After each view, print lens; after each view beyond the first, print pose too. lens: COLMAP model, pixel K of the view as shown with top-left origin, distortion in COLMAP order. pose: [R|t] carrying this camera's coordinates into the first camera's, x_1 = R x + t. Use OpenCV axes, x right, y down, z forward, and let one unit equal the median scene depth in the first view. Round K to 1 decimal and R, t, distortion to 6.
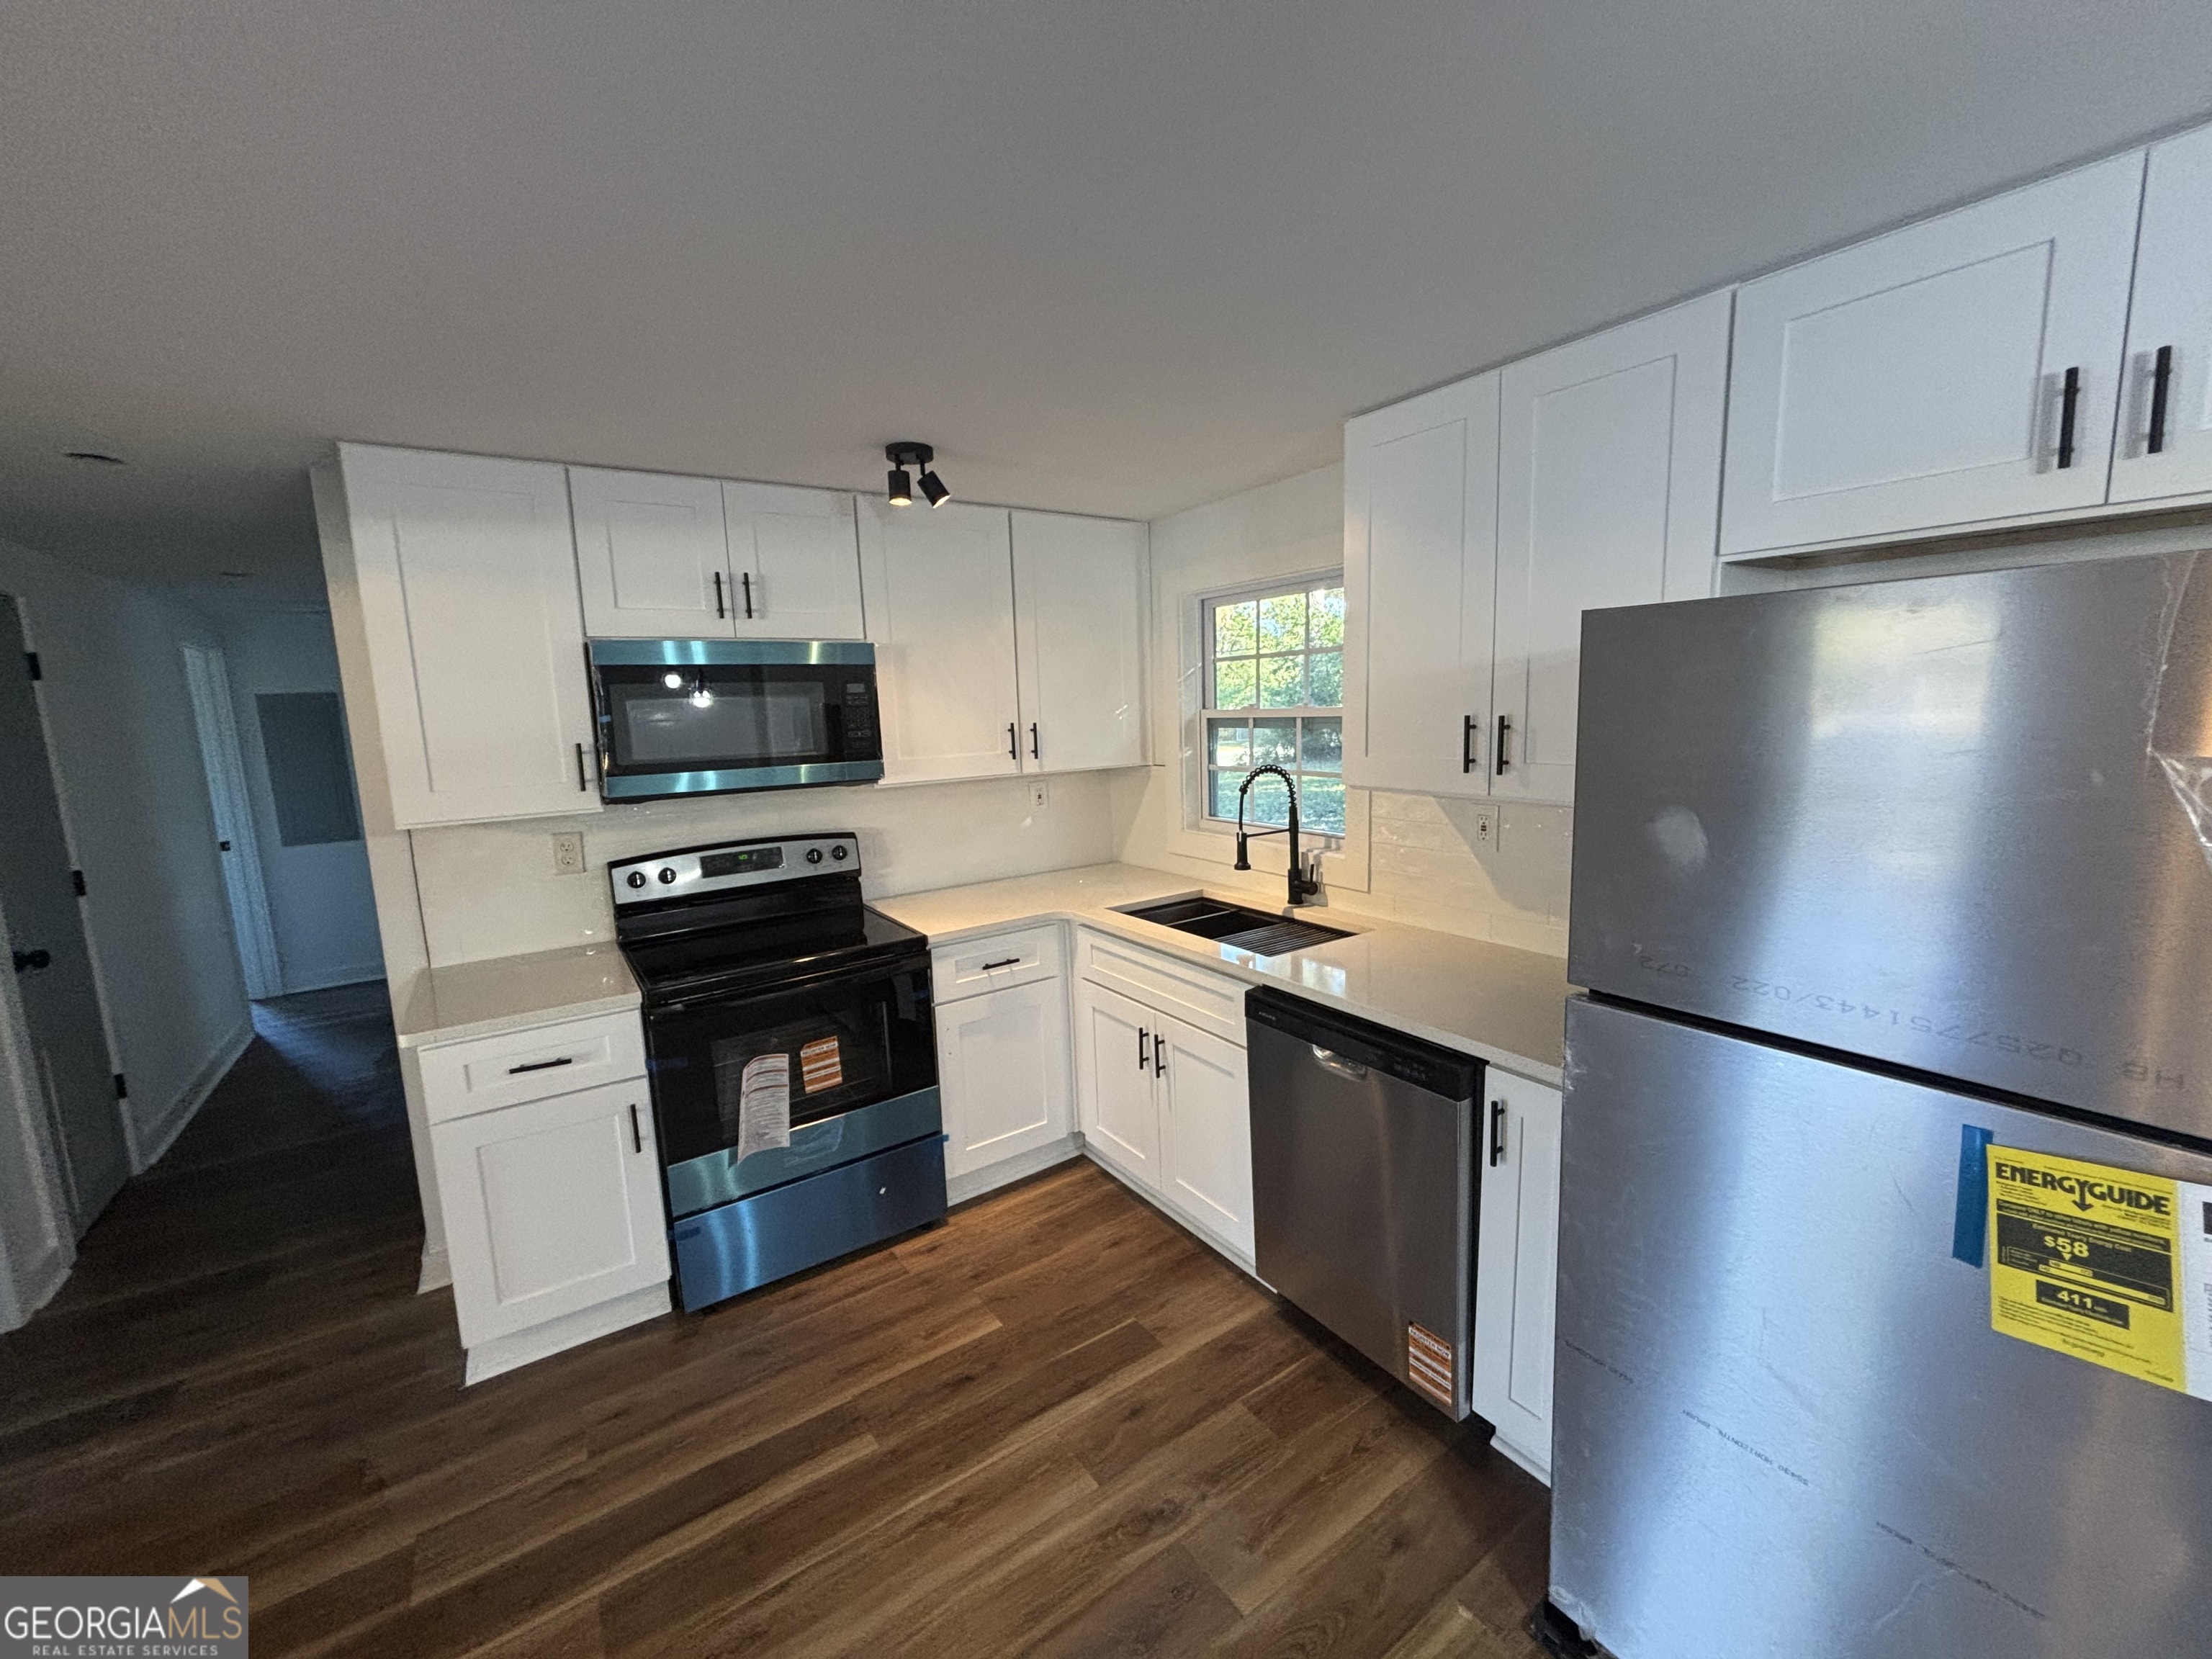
lens RADIAL K [[880.1, 0, 1115.3], [0, 880.1, 823.9], [0, 0, 1]] dist [0.000440, -0.000135]
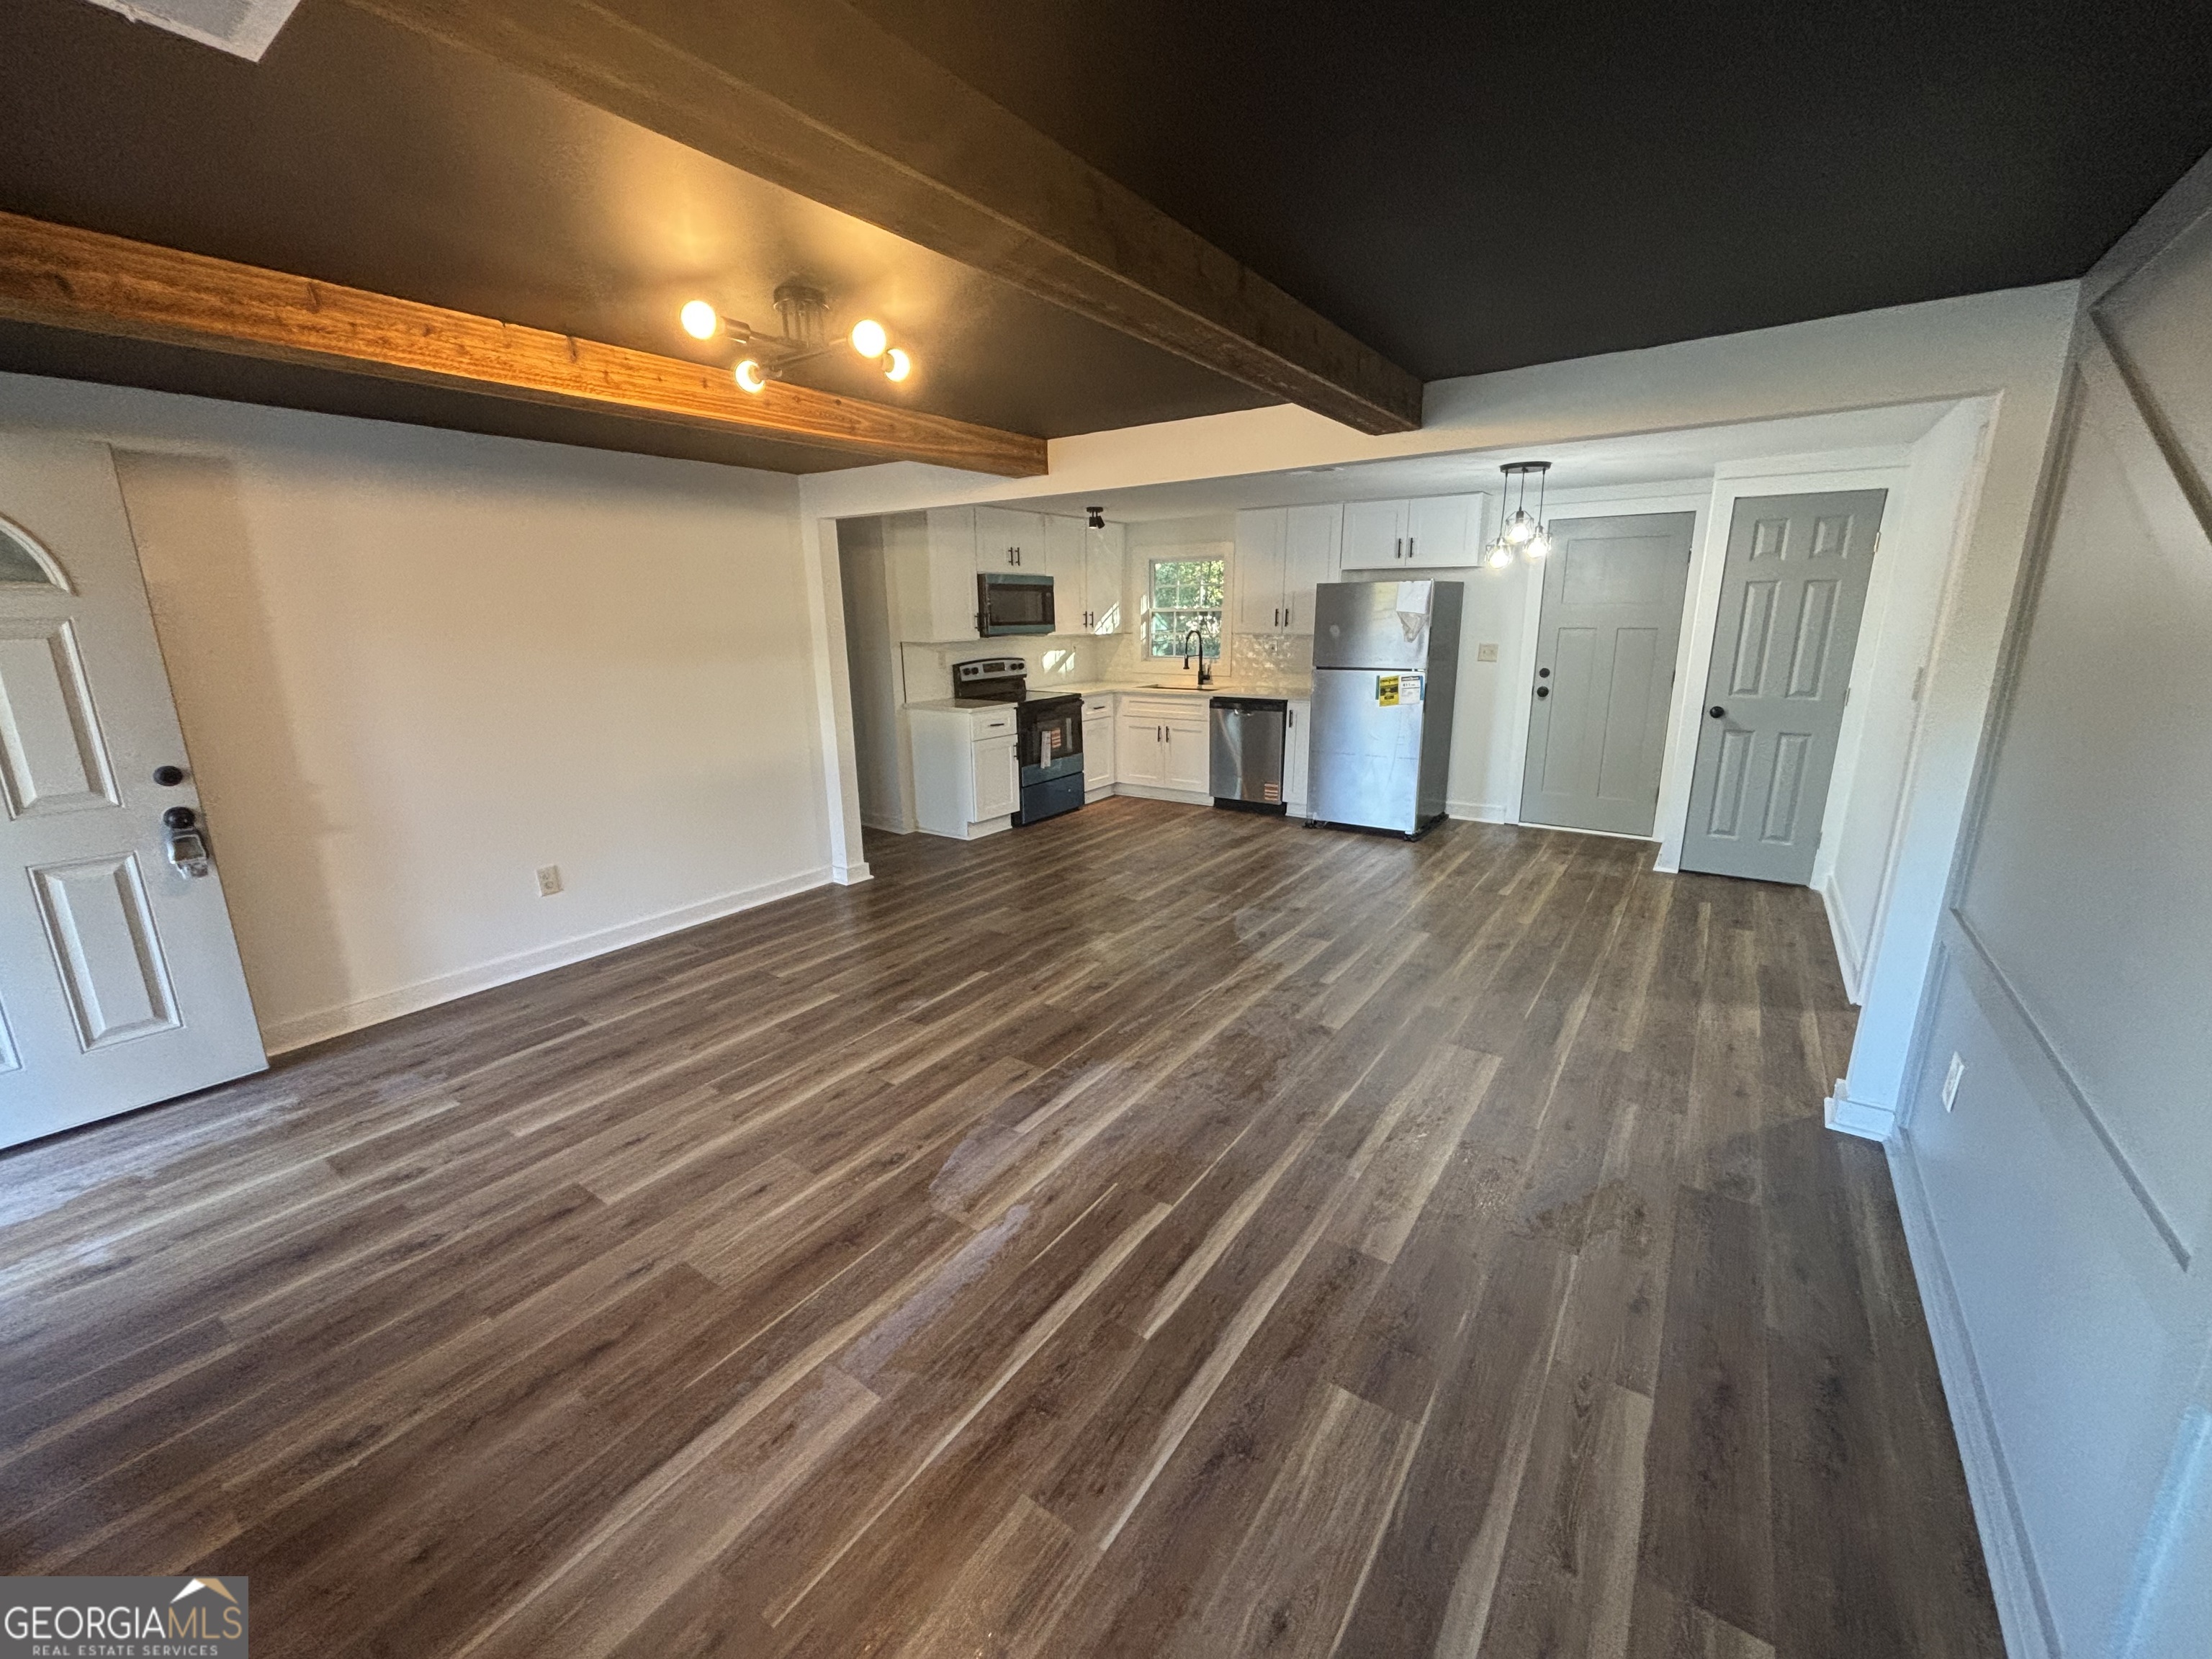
lens RADIAL K [[900.0, 0, 1106.2], [0, 900.0, 826.3], [0, 0, 1]] dist [-0.000857, -0.000283]
pose [[0.937608, -0.060411, 0.342405, -1.040755], [0.028830, 0.994907, 0.096589, 0.254861], [-0.346496, -0.080691, 0.934574, -1.486034]]
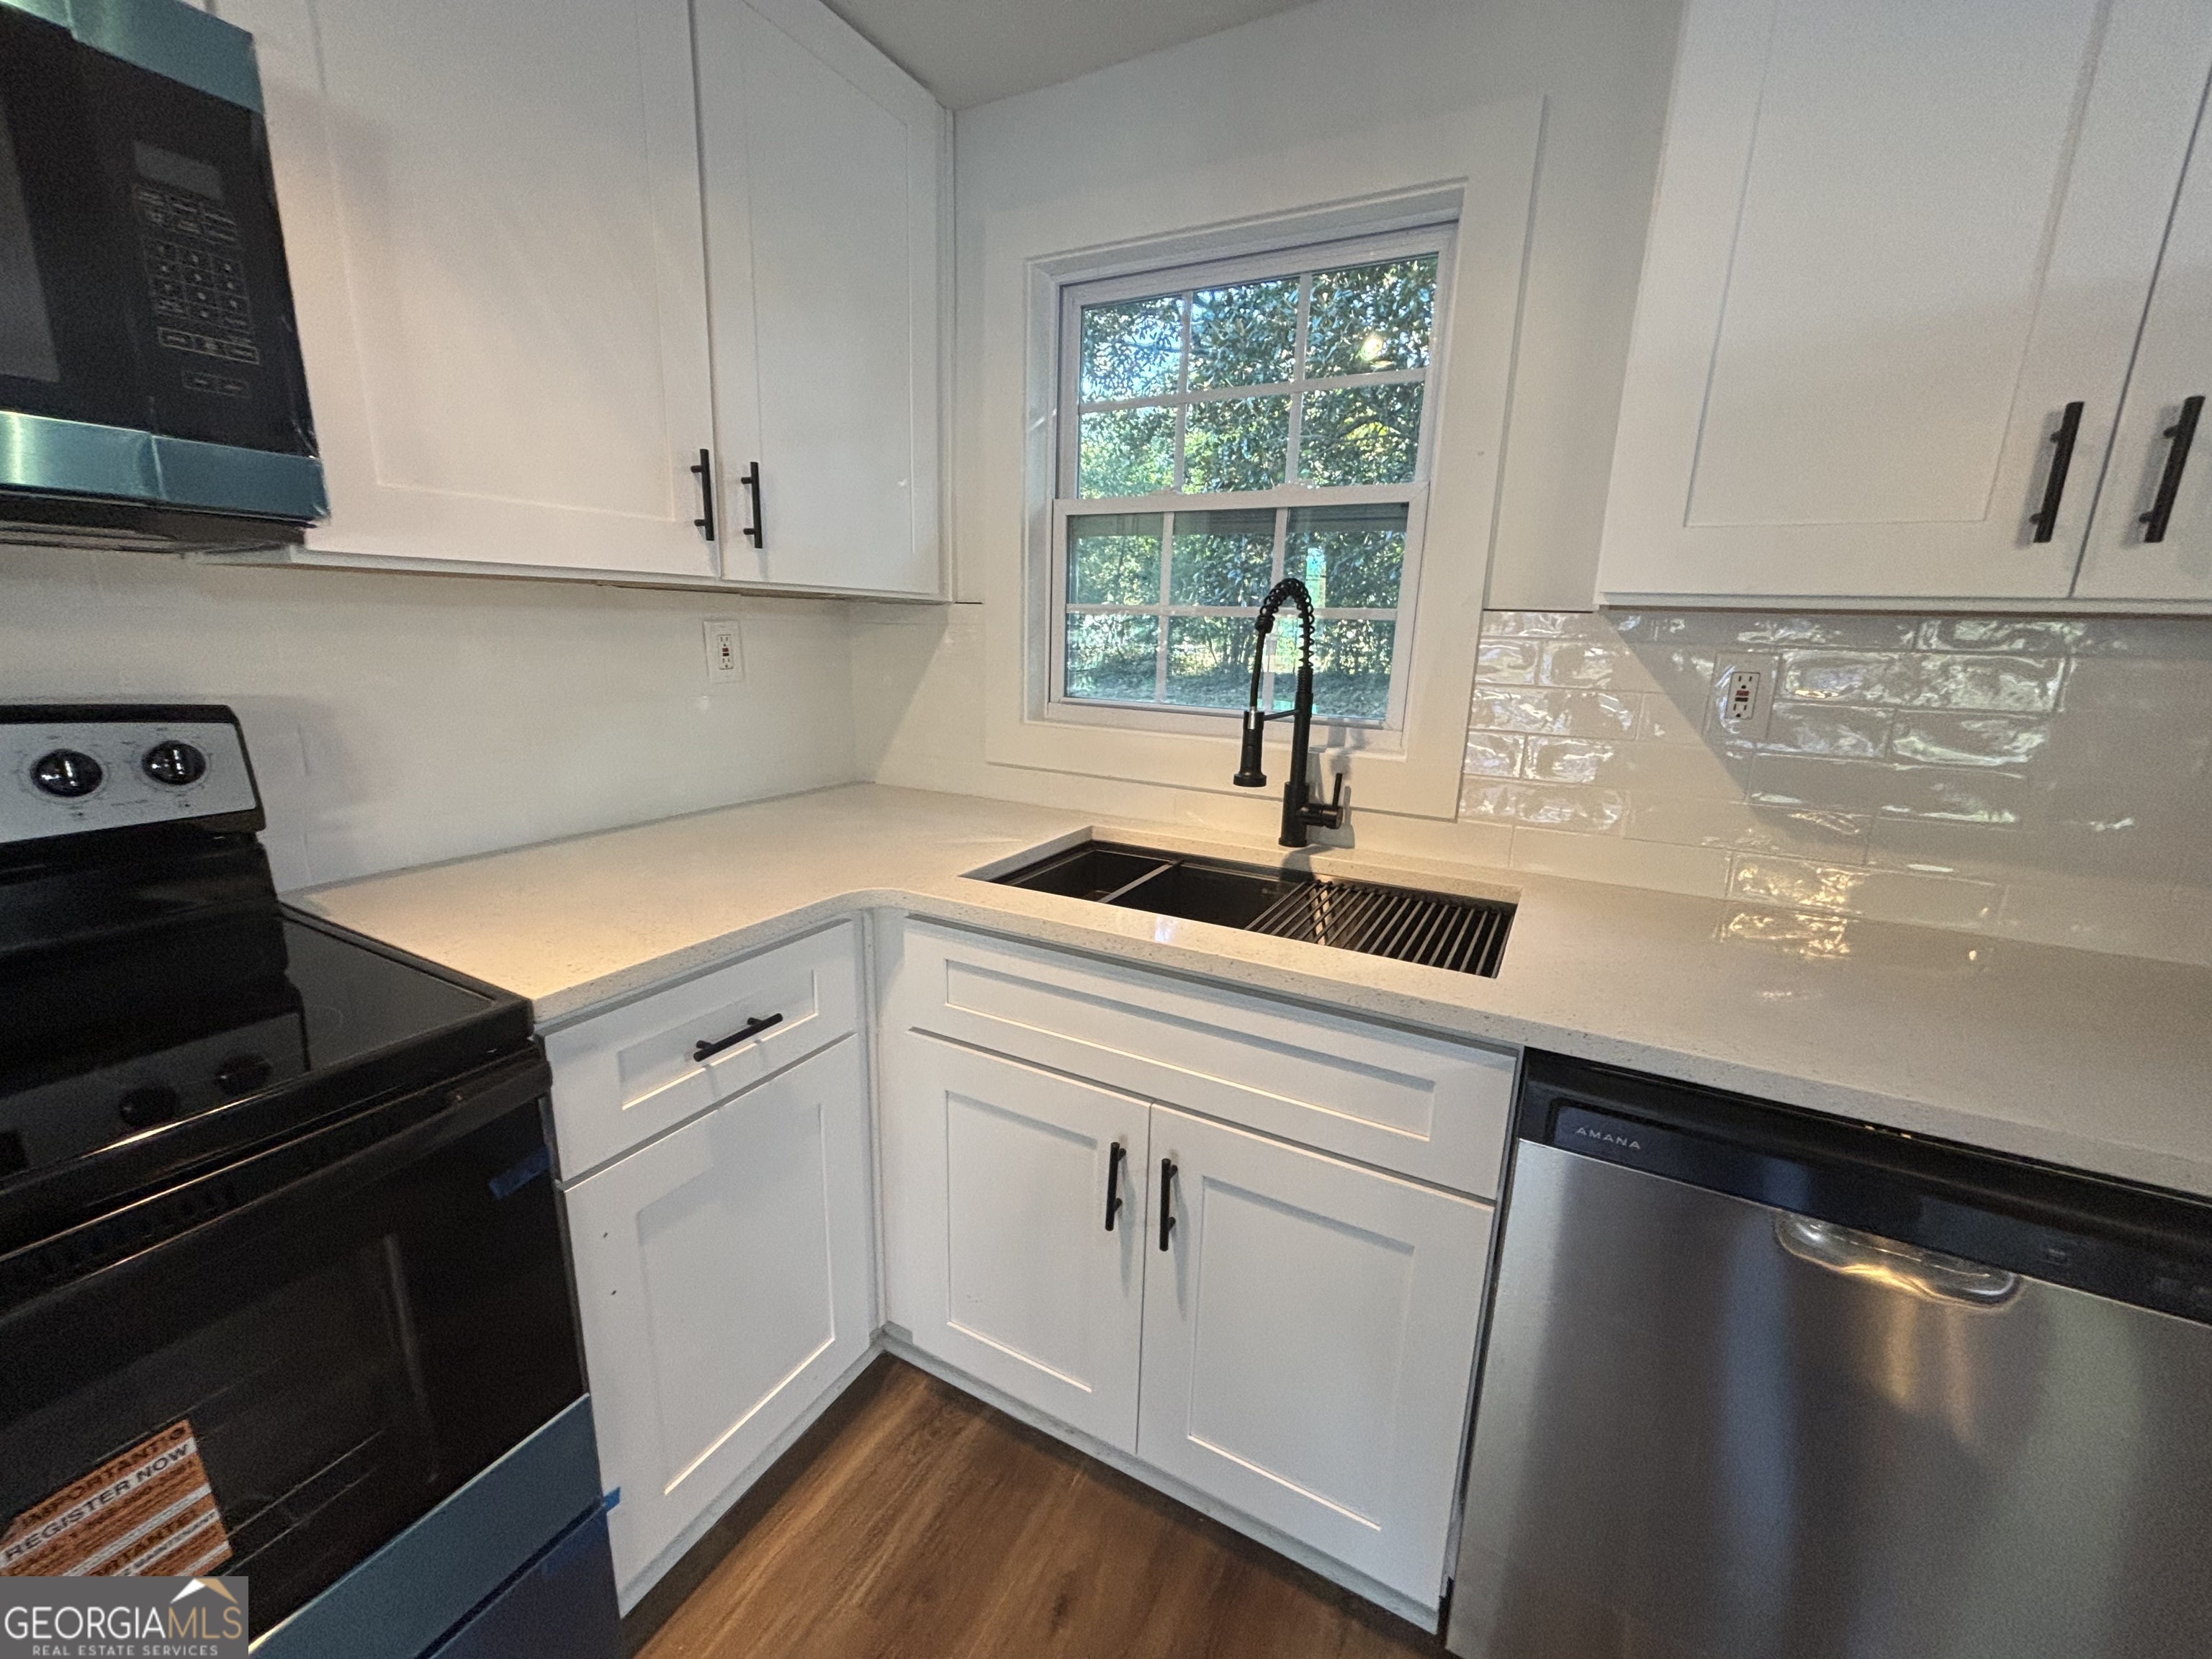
lens RADIAL K [[889.7, 0, 1102.2], [0, 889.7, 830.7], [0, 0, 1]] dist [-0.002113, -0.000638]
pose [[0.893443, -0.044015, 0.447015, -0.162842], [0.003417, 0.995825, 0.091223, 0.031415], [-0.449163, -0.079975, 0.889863, 0.586810]]
